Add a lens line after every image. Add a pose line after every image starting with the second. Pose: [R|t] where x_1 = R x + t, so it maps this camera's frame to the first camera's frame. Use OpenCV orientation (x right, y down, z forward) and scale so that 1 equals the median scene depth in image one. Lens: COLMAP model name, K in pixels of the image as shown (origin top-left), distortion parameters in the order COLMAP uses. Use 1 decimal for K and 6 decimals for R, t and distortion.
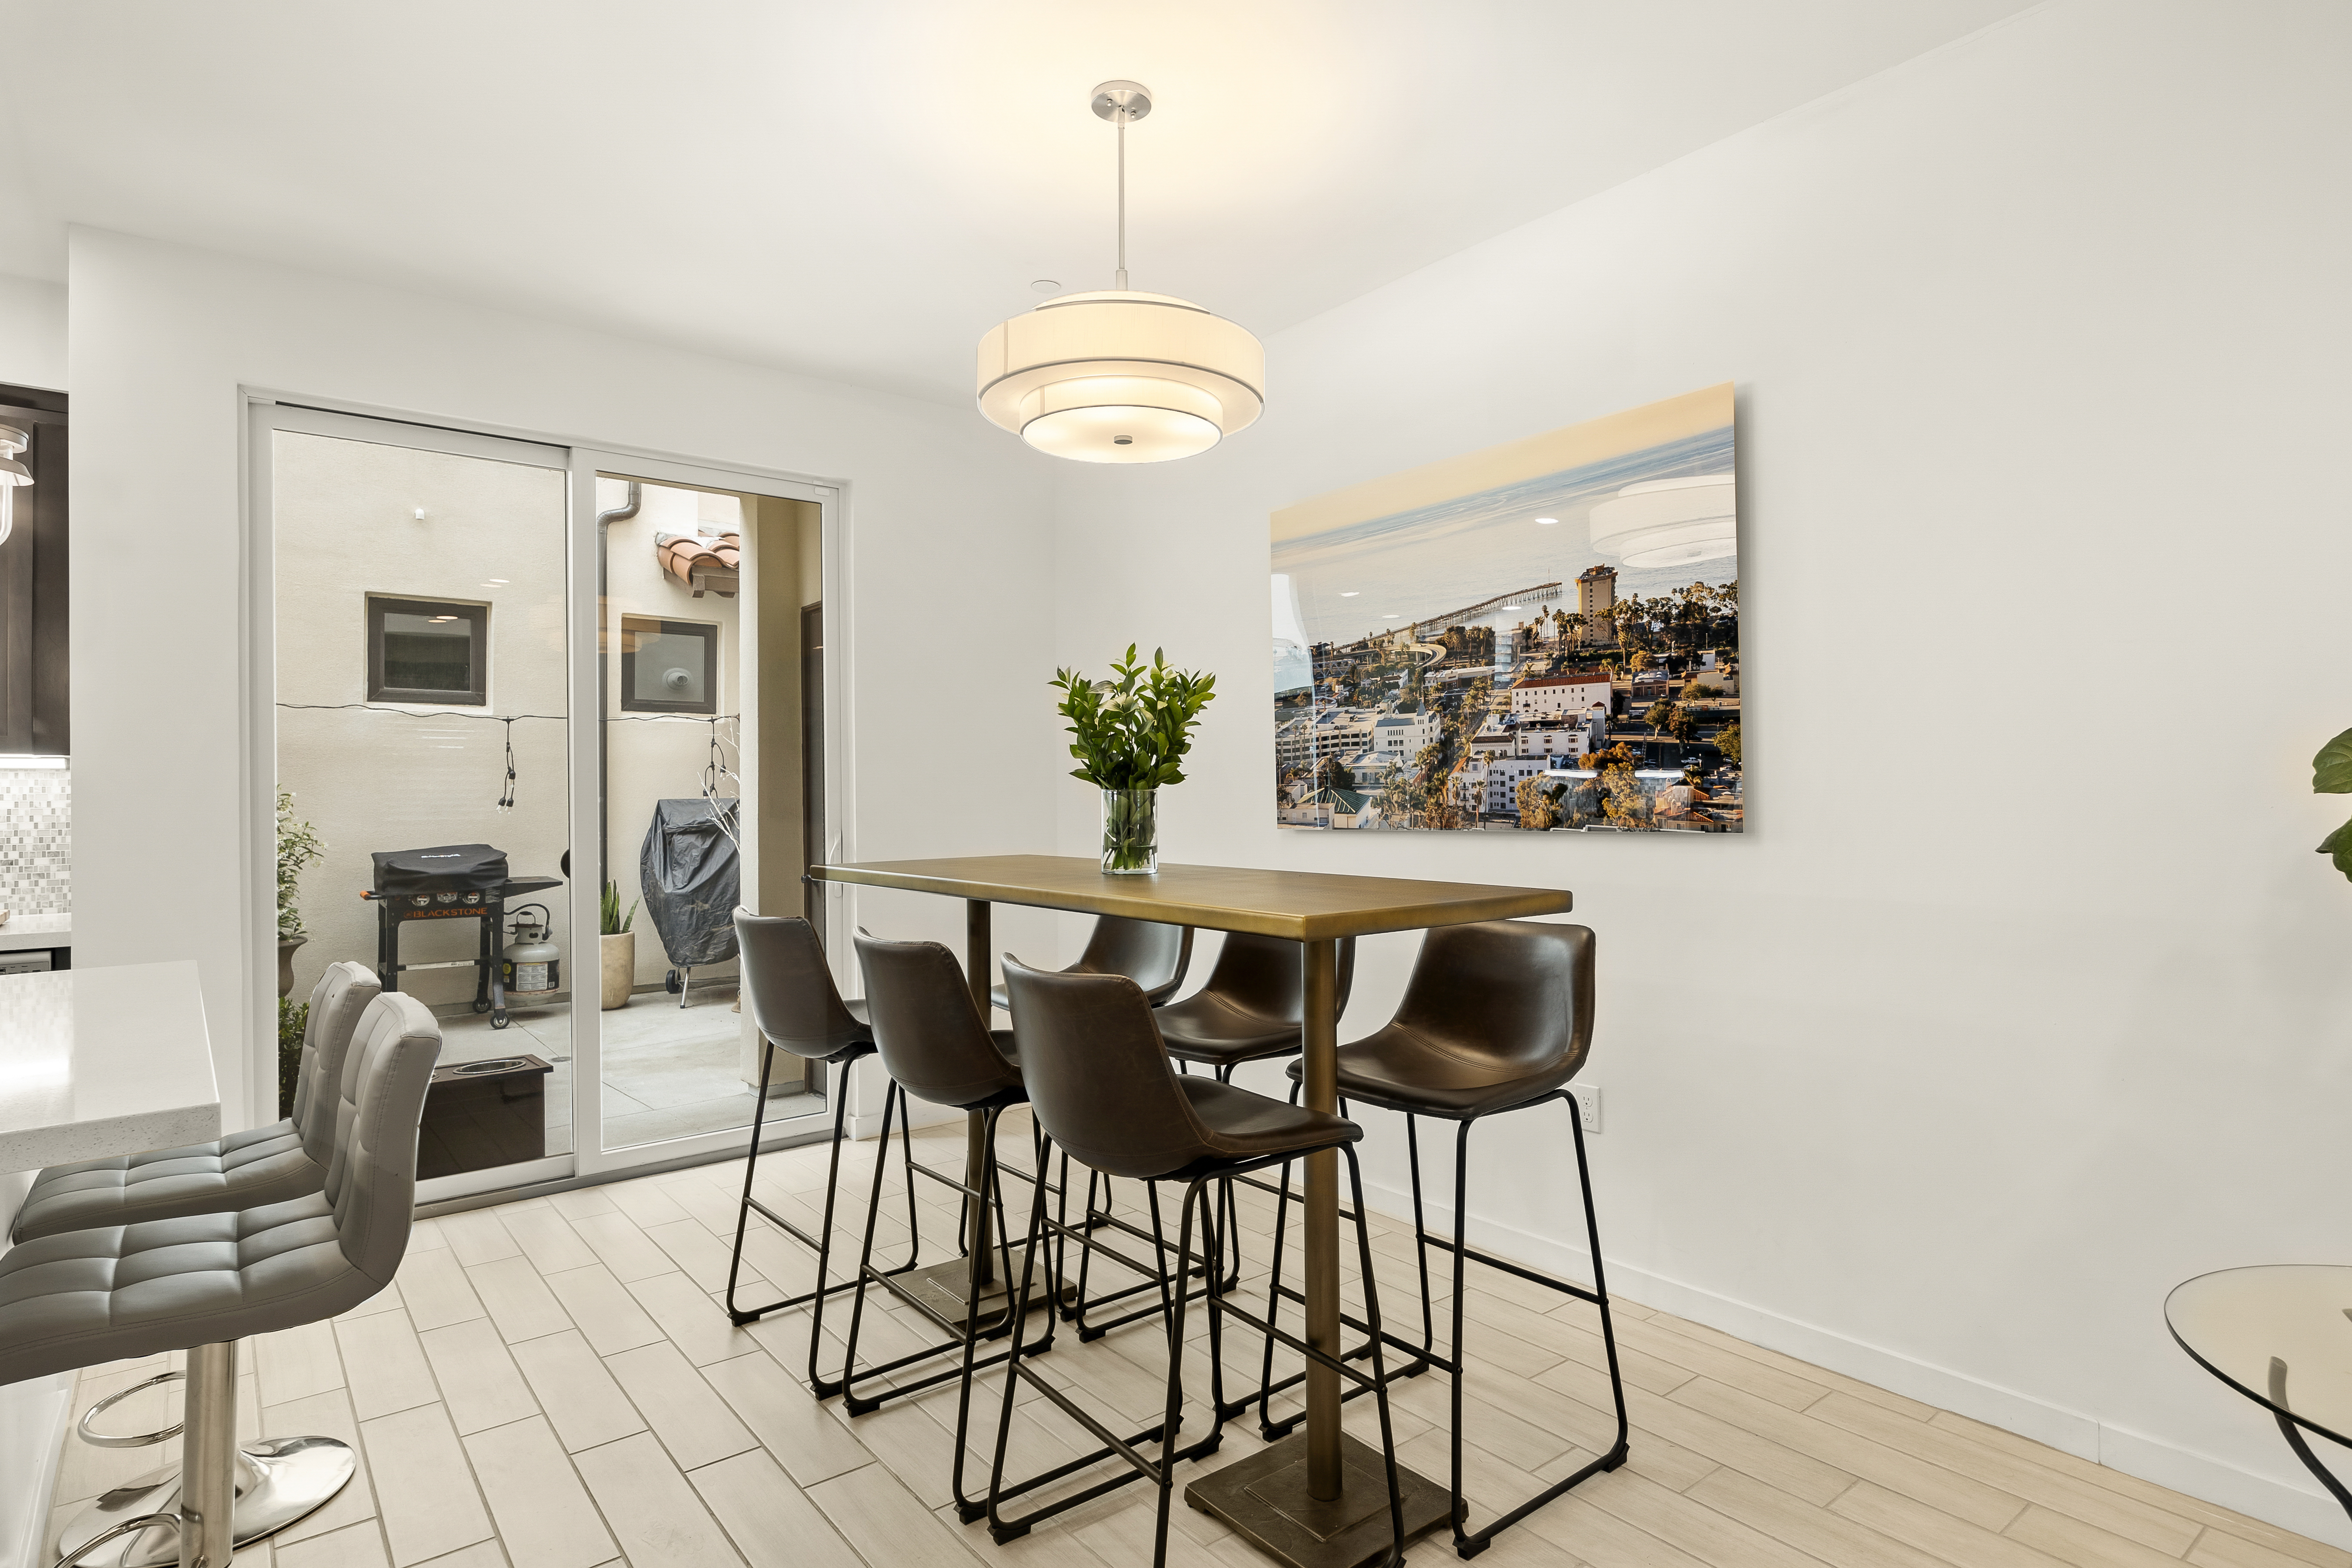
lens RADIAL K [[1236.3, 0, 1172.6], [0, 1236.3, 784.0], [0, 0, 1]] dist [0.003066, 0.000353]
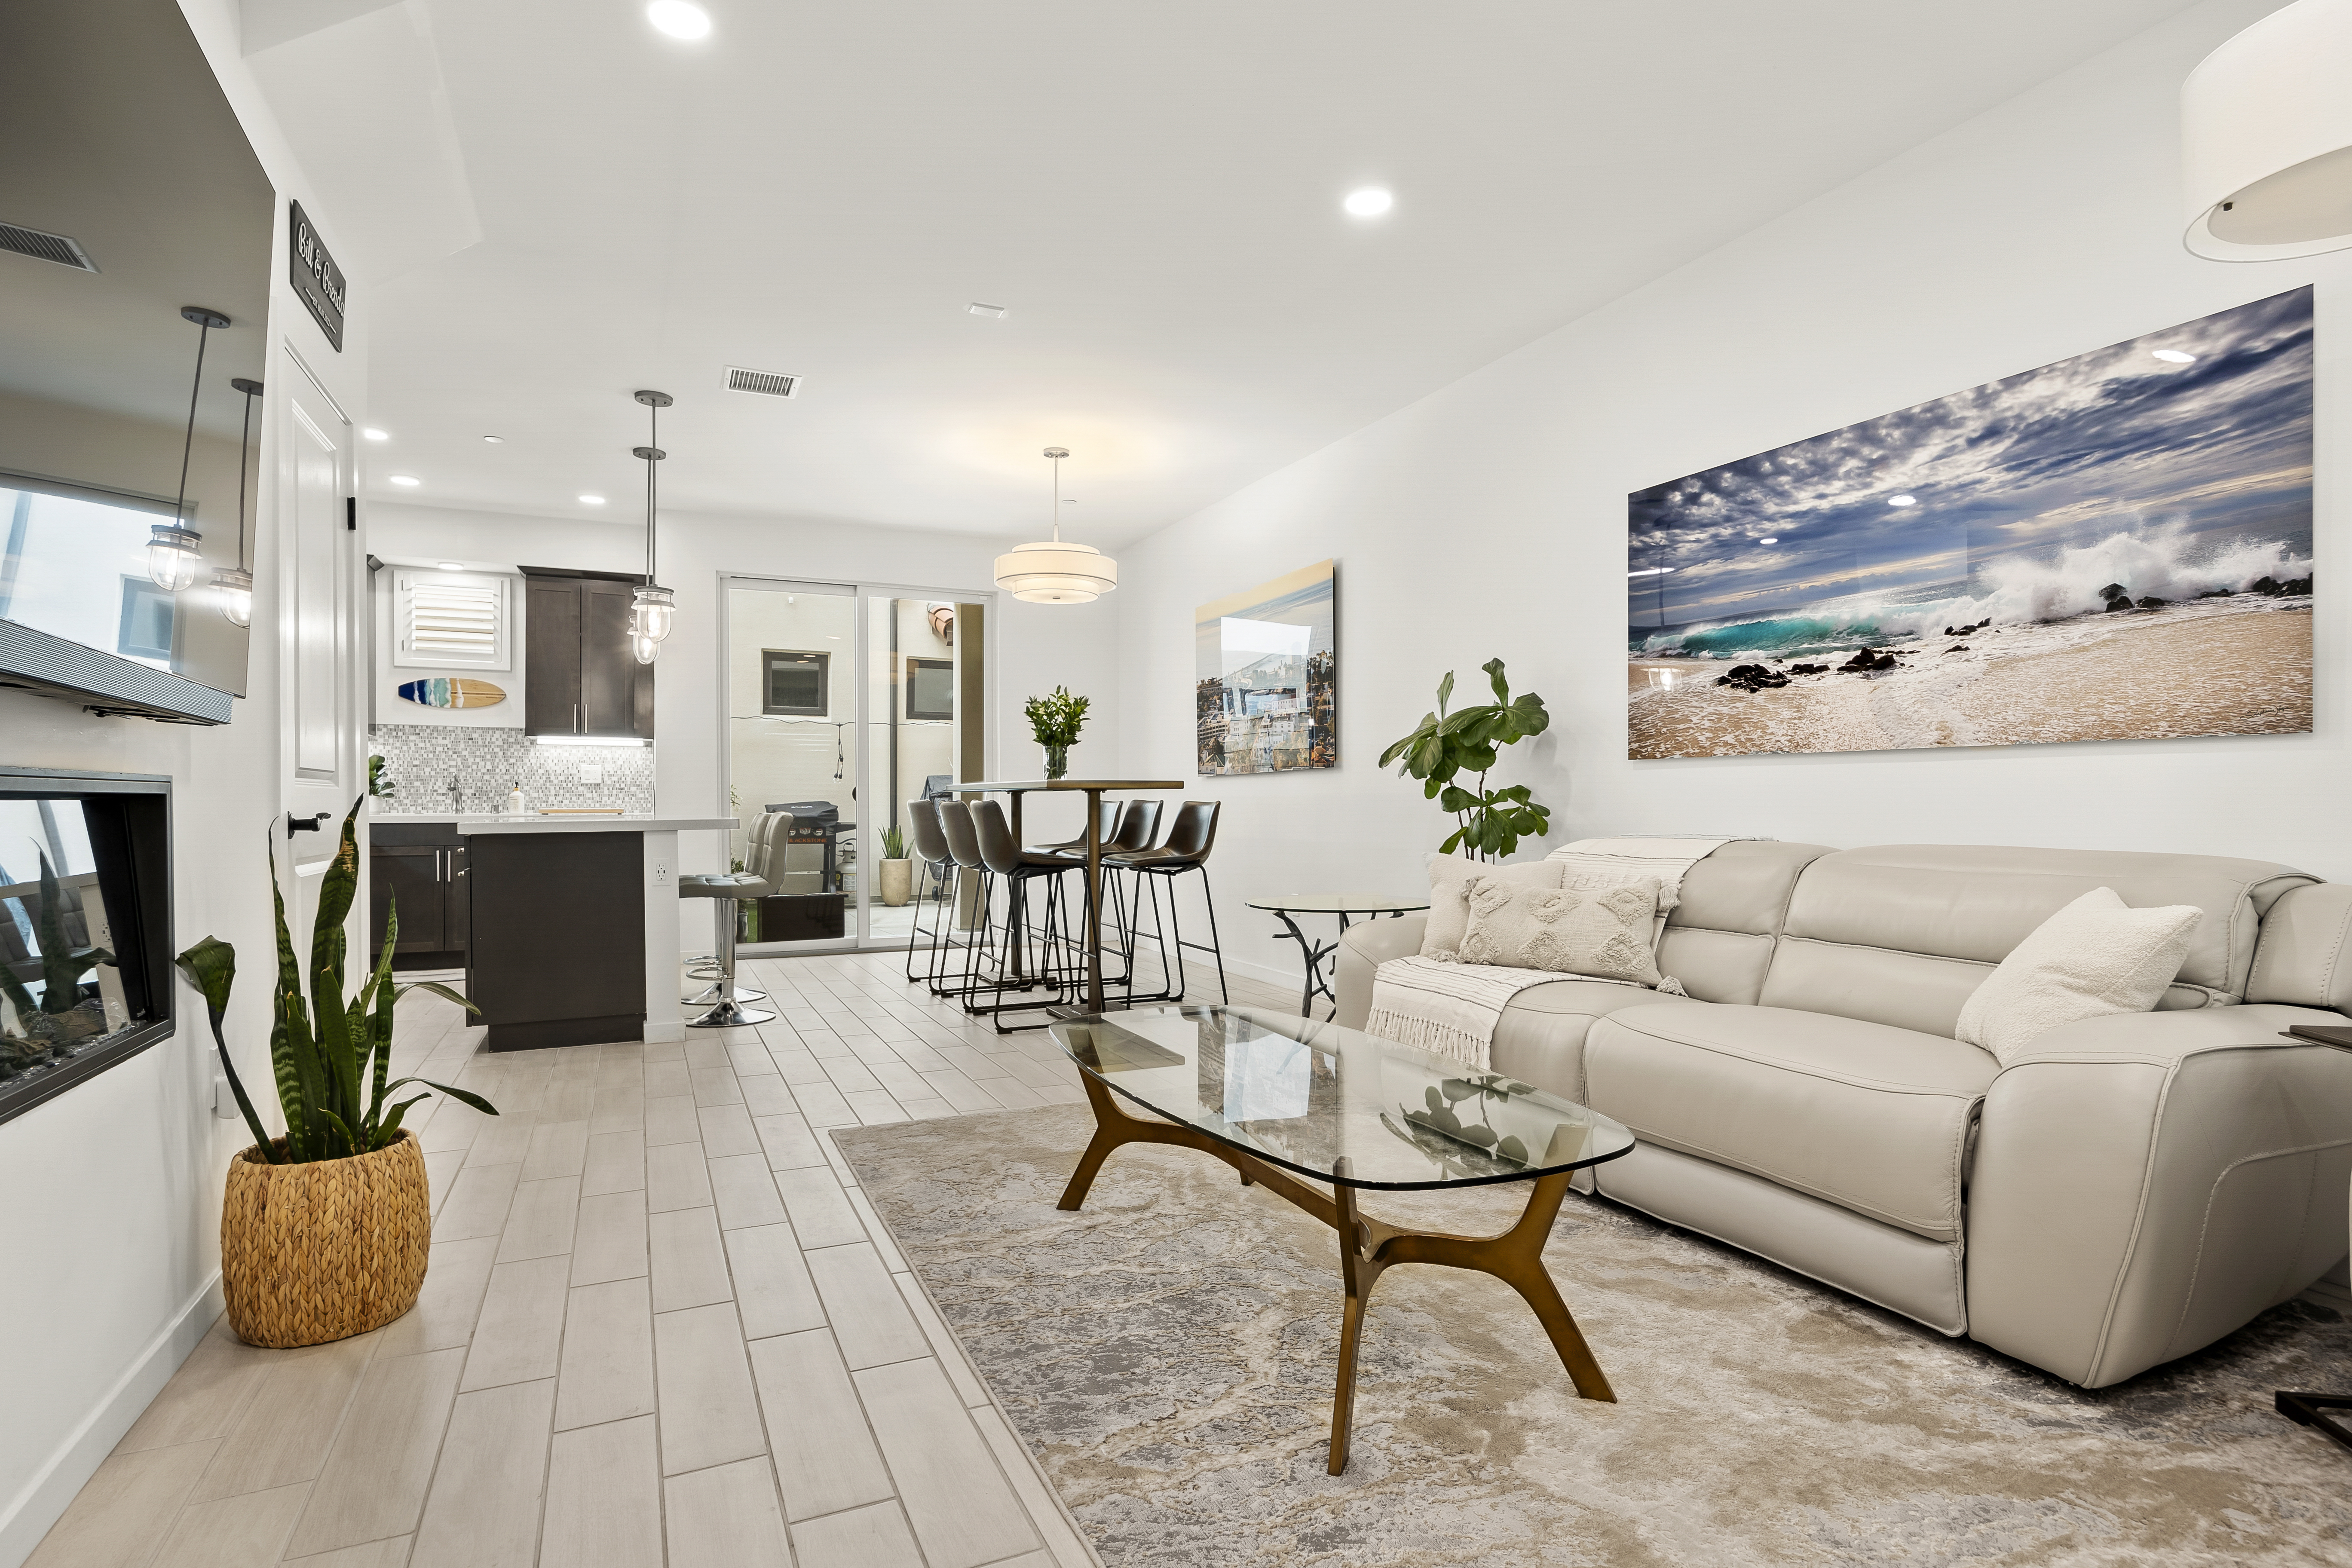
lens RADIAL K [[1182.8, 0, 1165.2], [0, 1182.8, 815.0], [0, 0, 1]] dist [-0.004918, 0.001101]
pose [[0.970643, 0.013190, -0.240164, 0.511697], [-0.008557, 0.999757, 0.020323, 0.063701], [0.240374, -0.017672, 0.970519, -0.821740]]
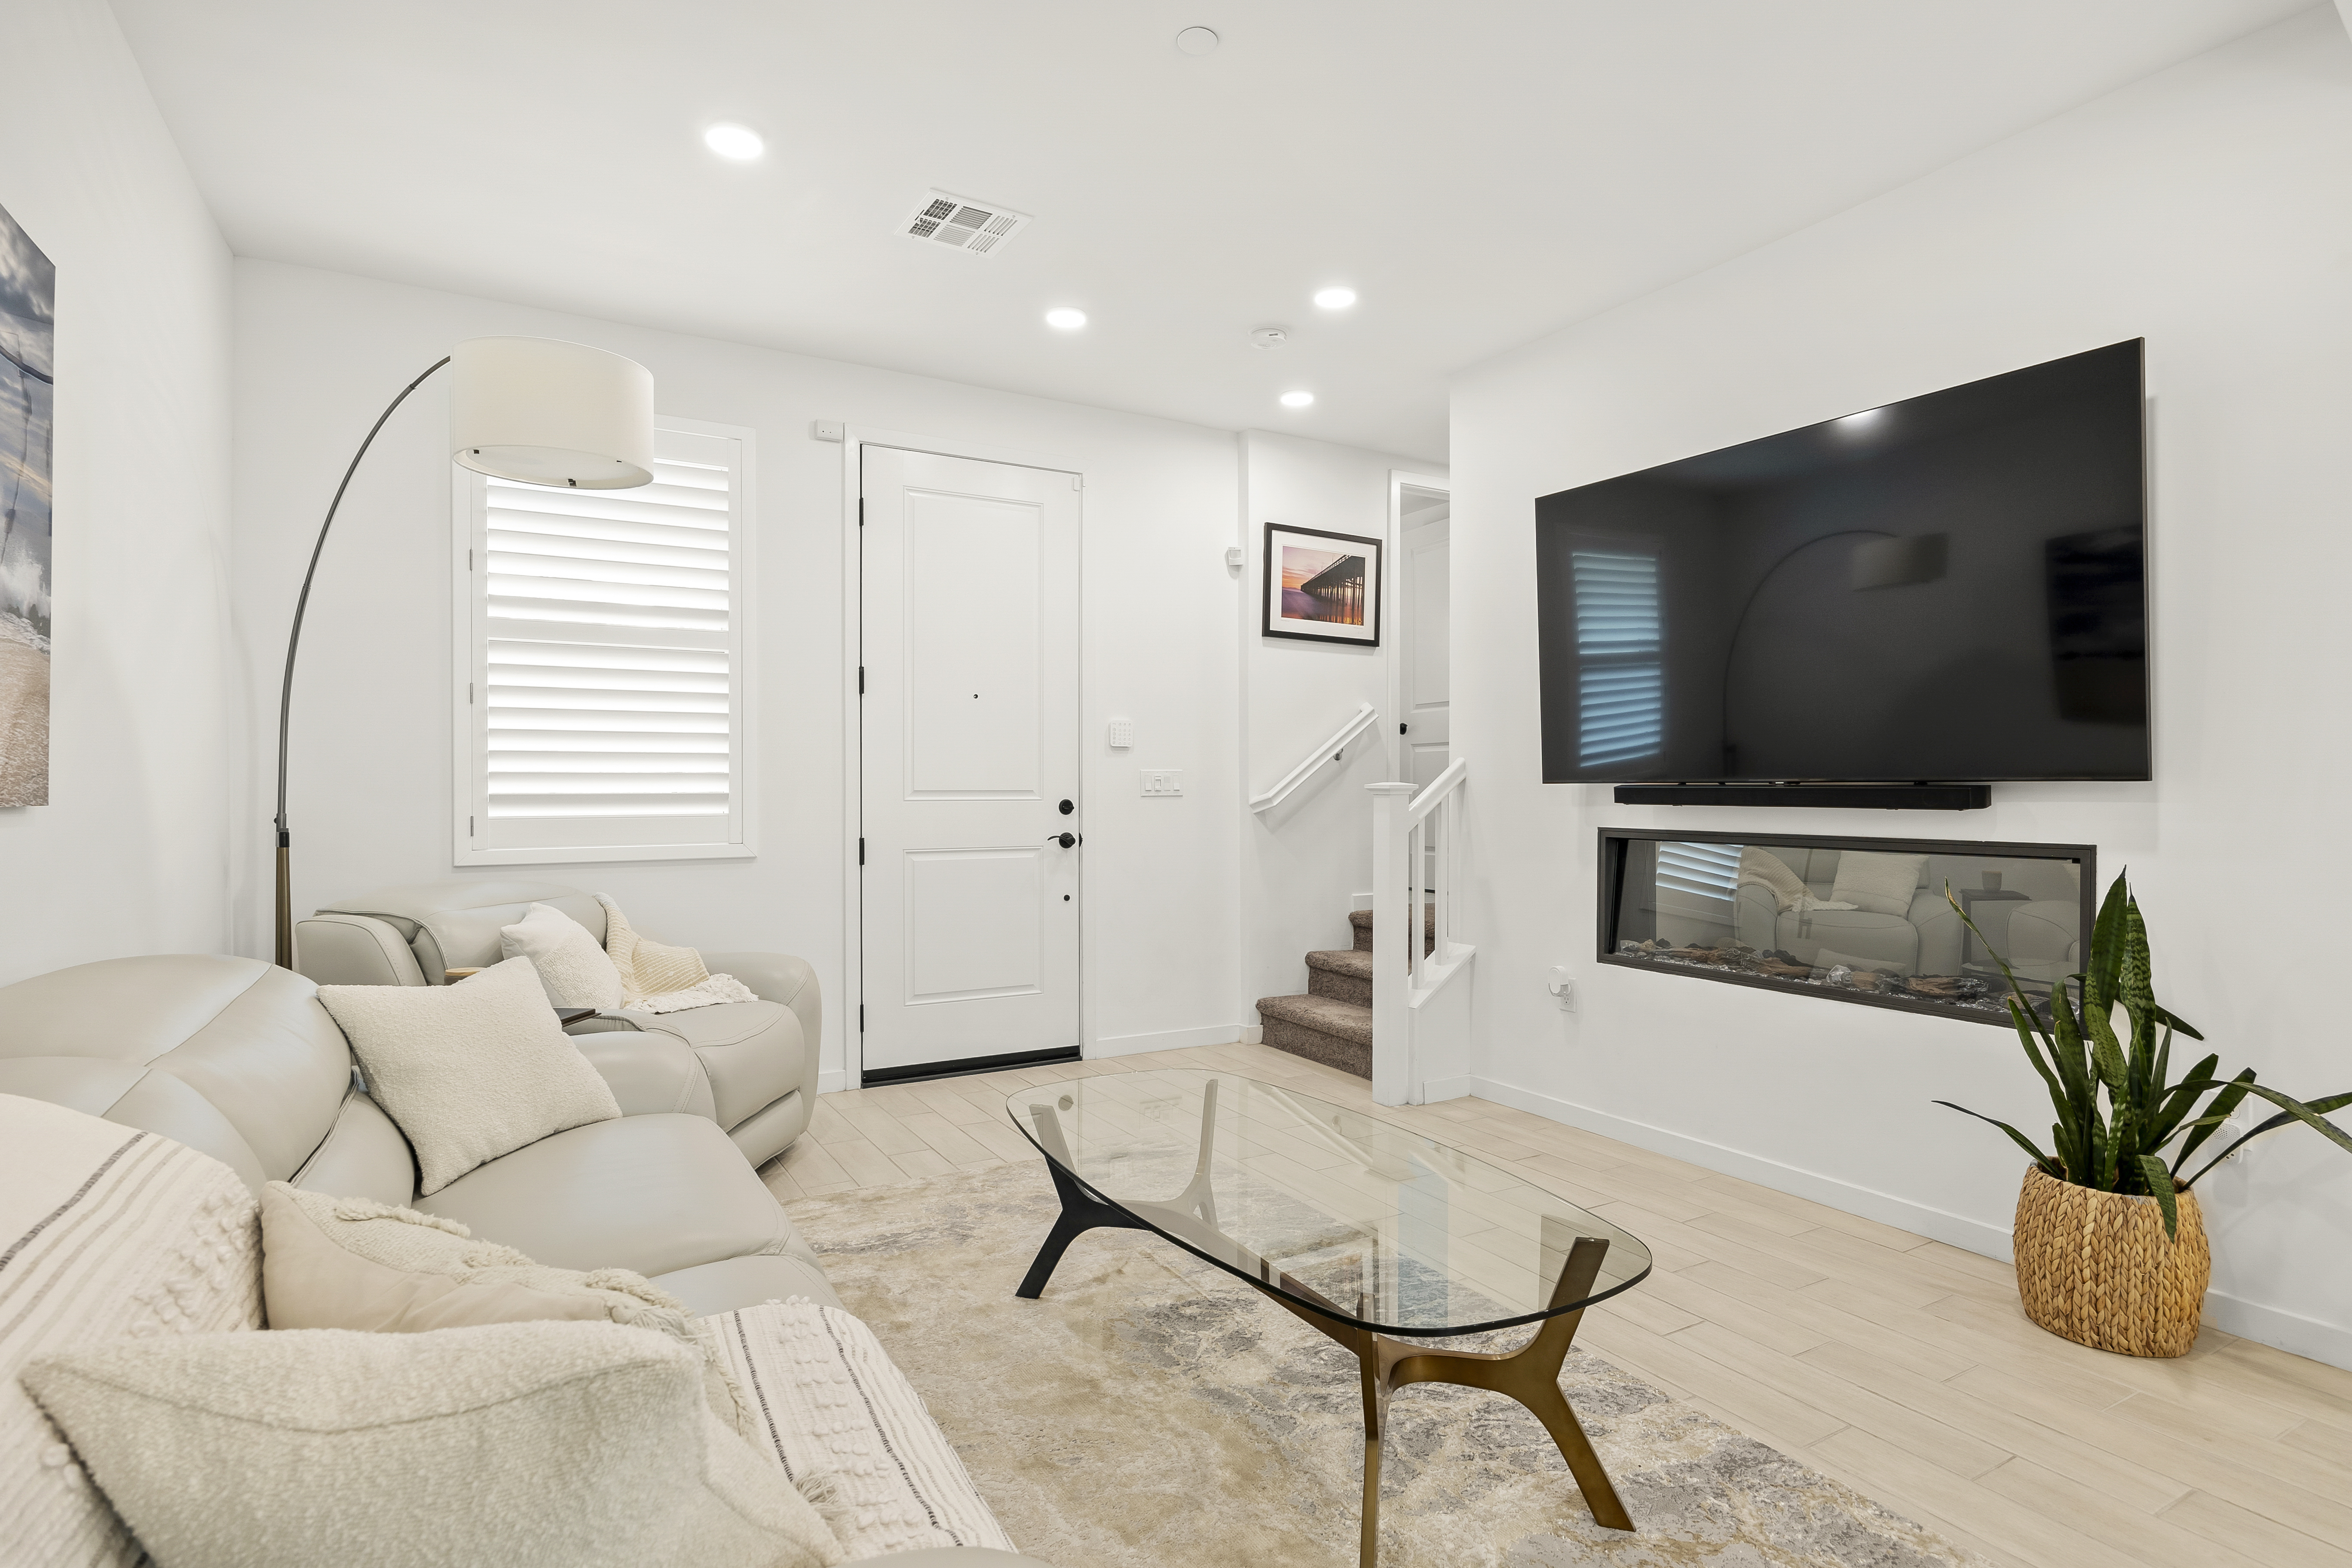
lens RADIAL K [[1182.8, 0, 1161.2], [0, 1182.8, 785.7], [0, 0, 1]] dist [-0.004918, 0.001101]
pose [[-0.989857, 0.009795, 0.141732, 0.396799], [0.008882, 0.999936, -0.007076, 0.024322], [-0.141792, -0.005745, -0.989880, 0.426852]]
